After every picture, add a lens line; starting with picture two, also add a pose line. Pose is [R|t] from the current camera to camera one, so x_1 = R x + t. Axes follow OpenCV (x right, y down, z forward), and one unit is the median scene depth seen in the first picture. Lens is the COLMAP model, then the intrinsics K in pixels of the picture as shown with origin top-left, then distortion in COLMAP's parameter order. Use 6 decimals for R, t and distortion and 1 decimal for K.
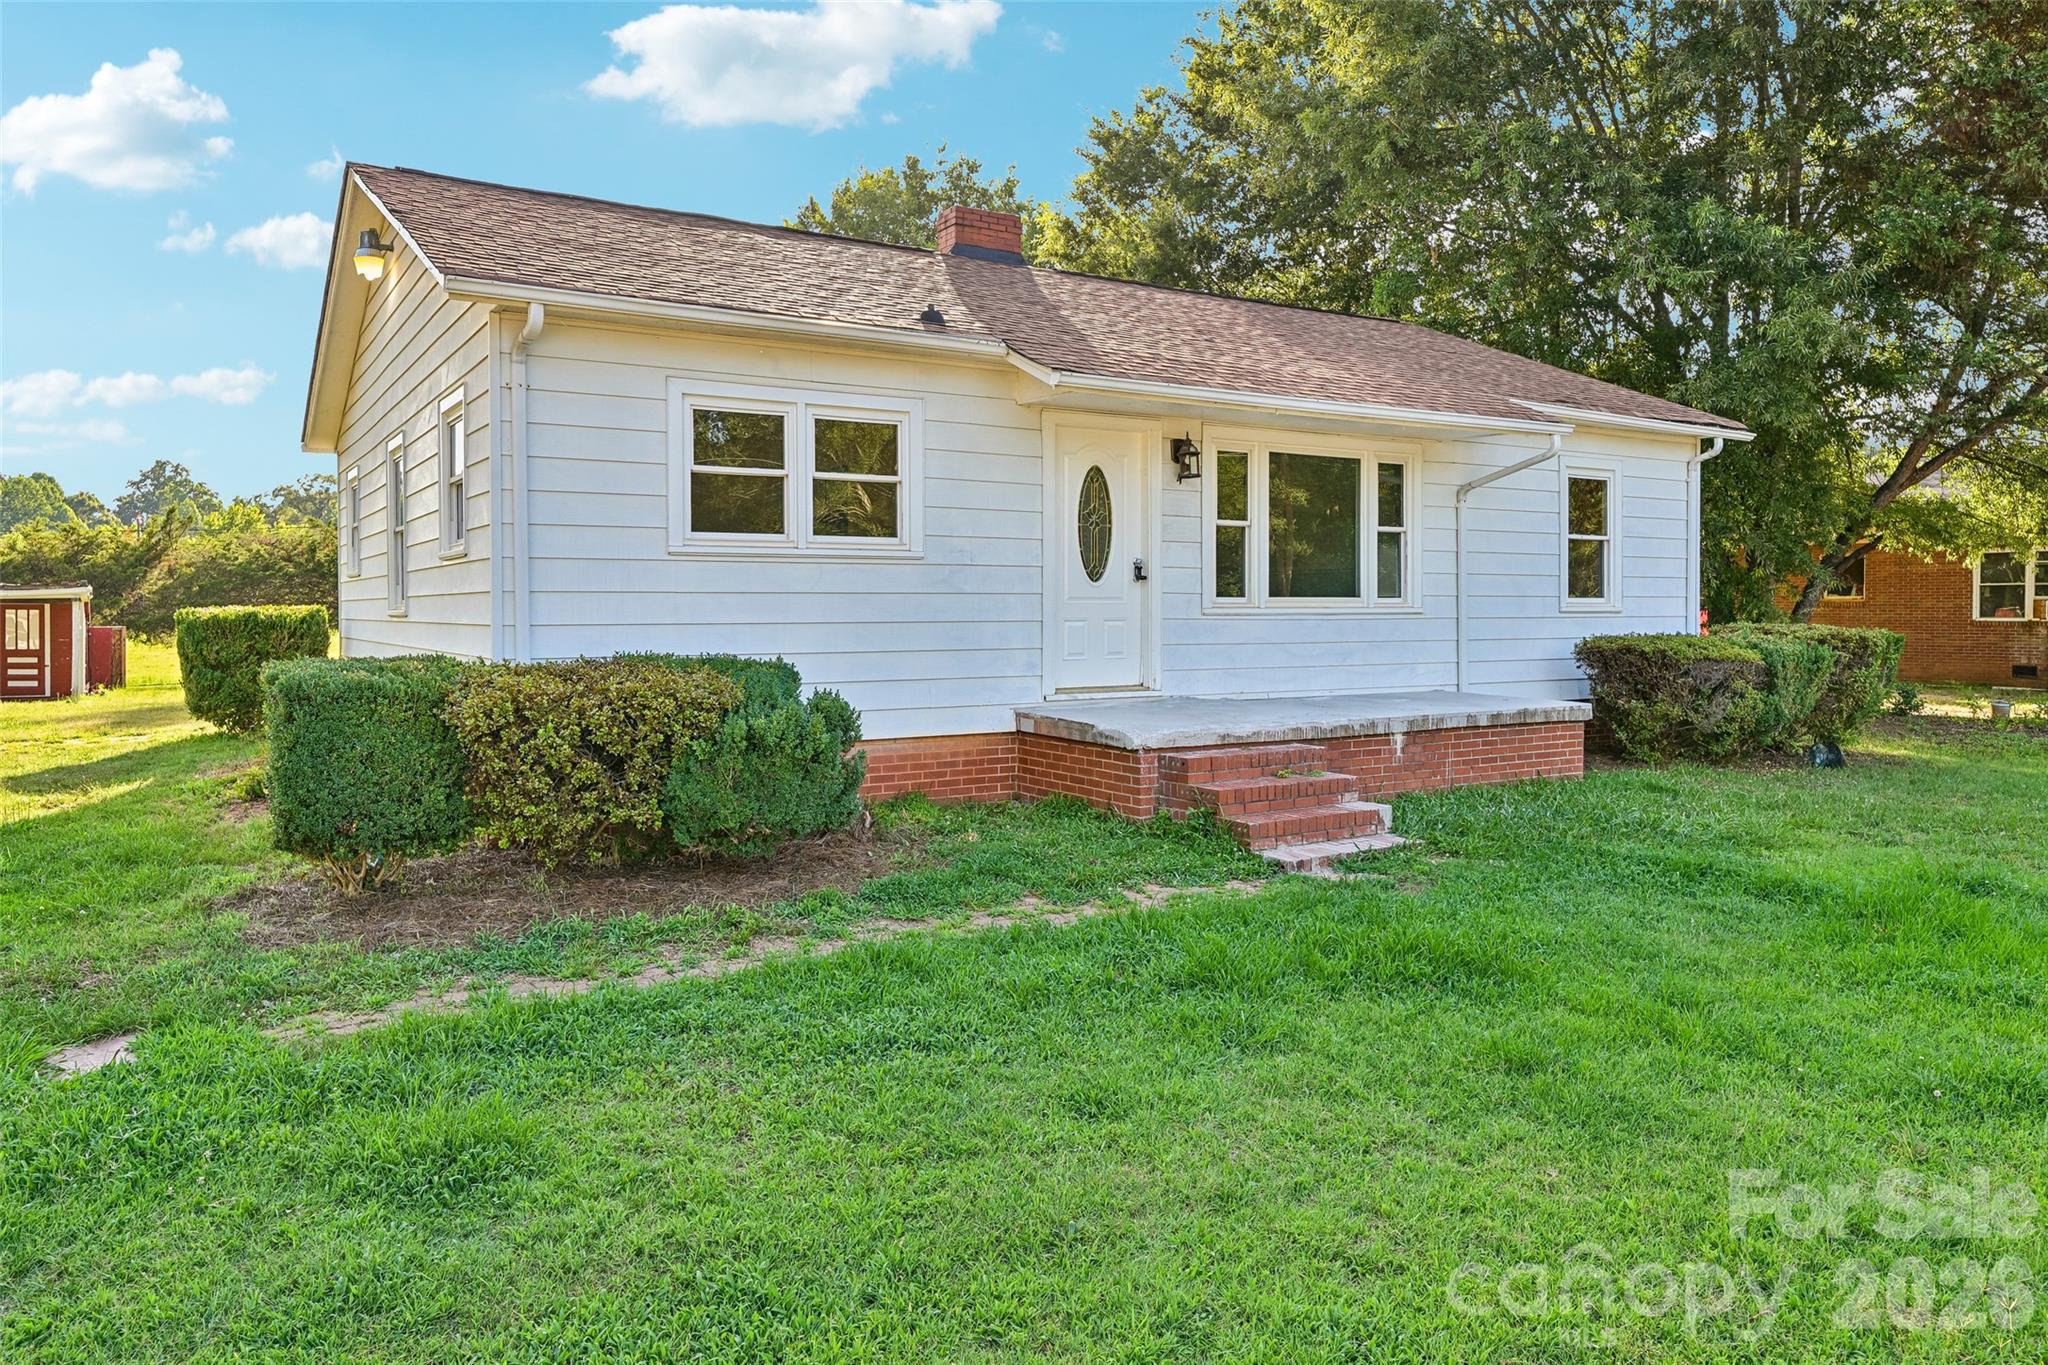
lens RADIAL K [[1380.6, 0, 1019.4], [0, 1380.6, 621.6], [0, 0, 1]] dist [-0.001025, -0.000305]
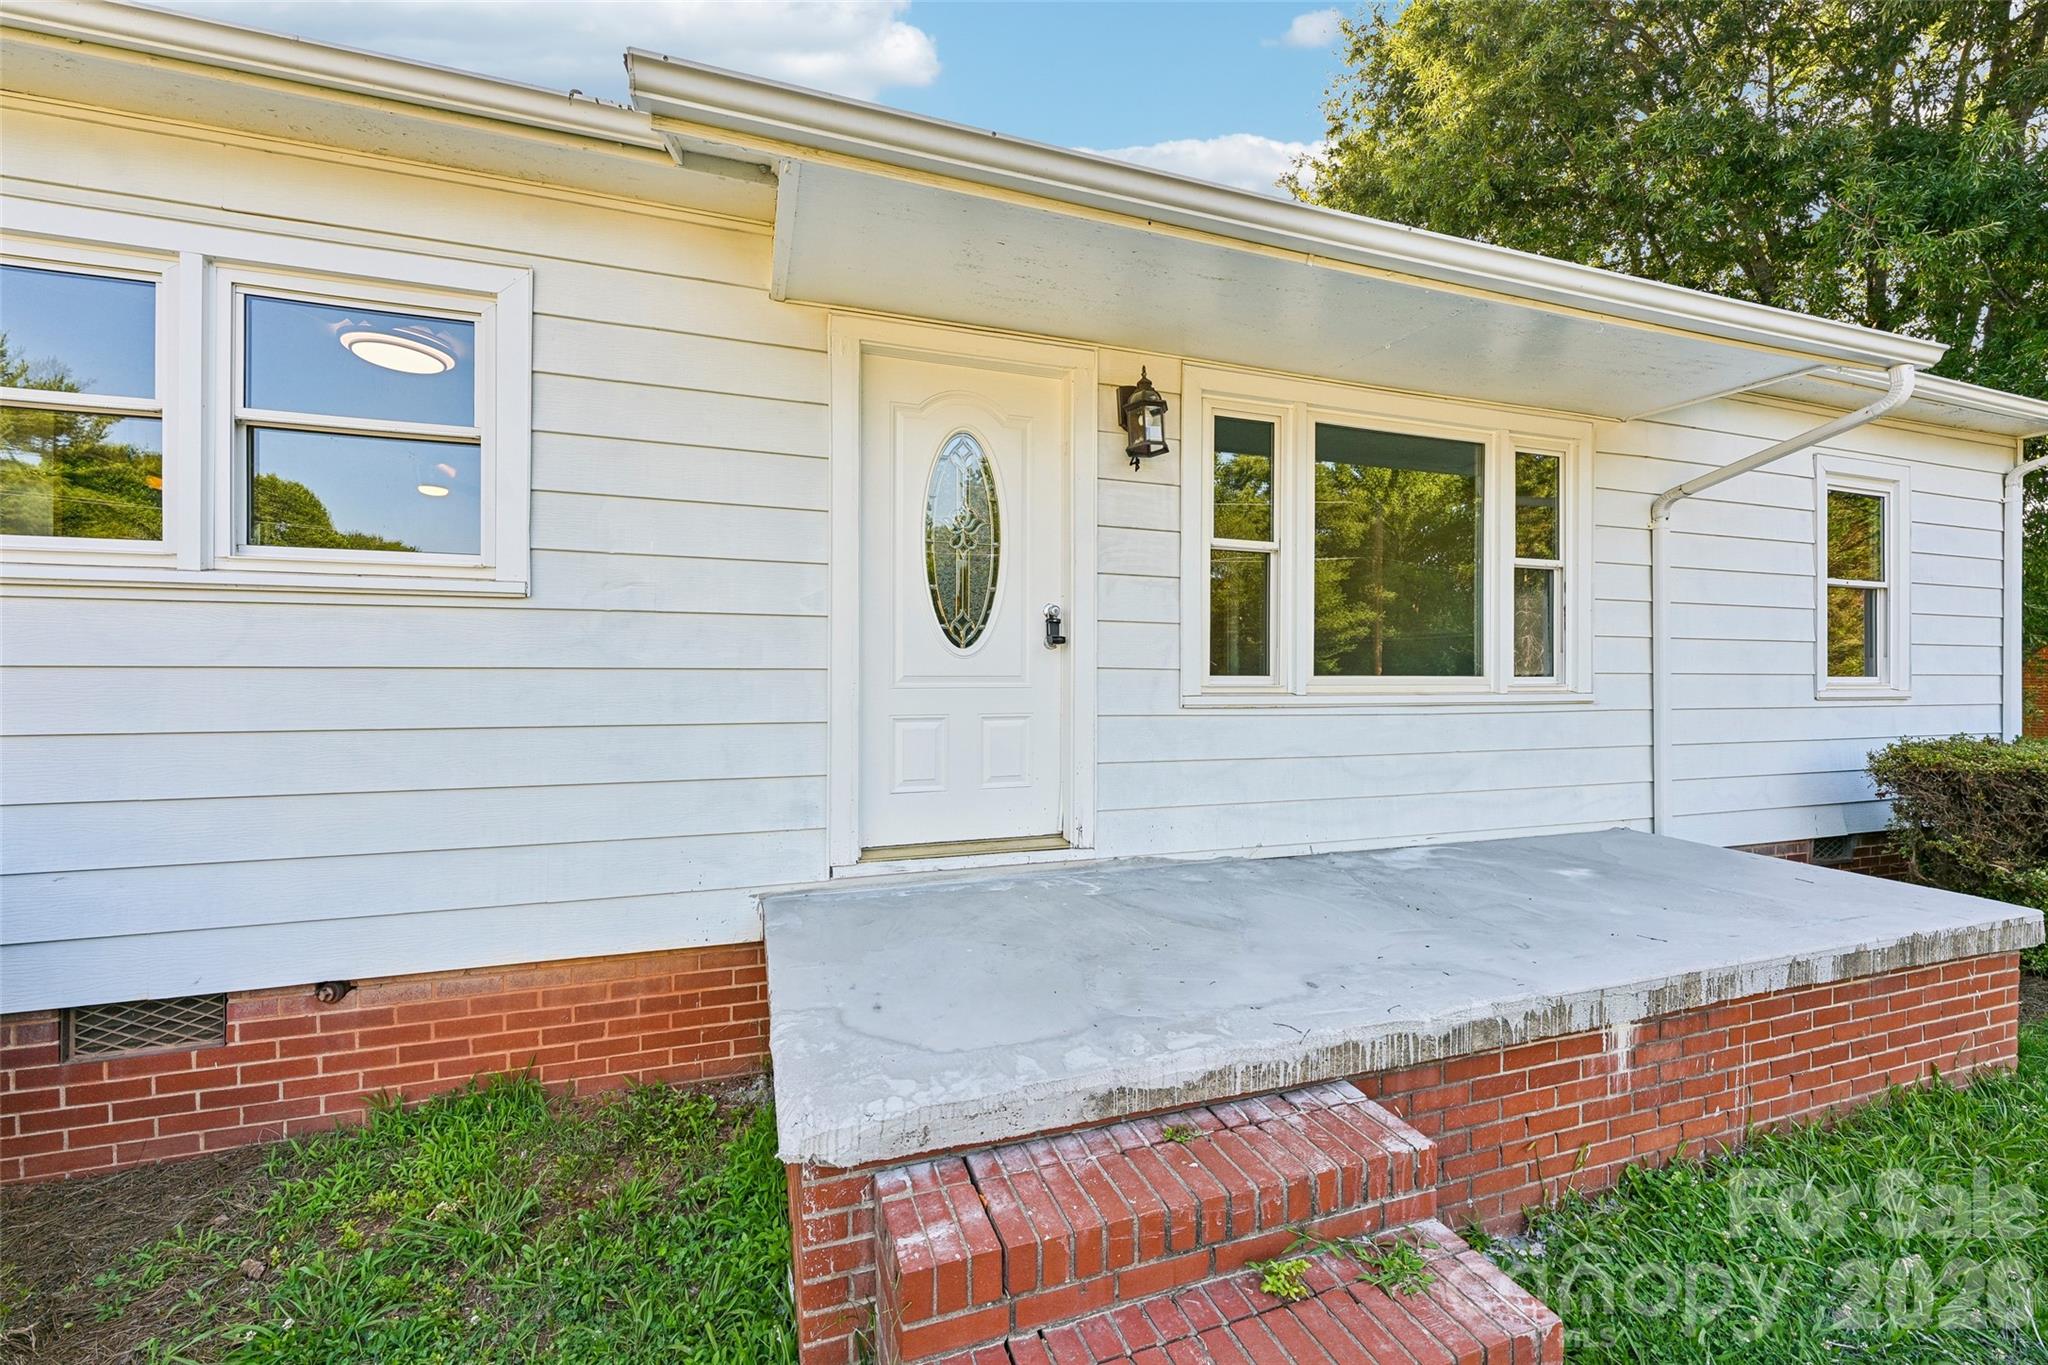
lens RADIAL K [[813.5, 0, 1015.4], [0, 813.5, 669.7], [0, 0, 1]] dist [-0.000022, 0.000122]
pose [[0.973193, 0.006493, -0.229900, 0.144985], [-0.008732, 0.999924, -0.008726, -0.017090], [0.229826, 0.010500, 0.973175, 0.676750]]
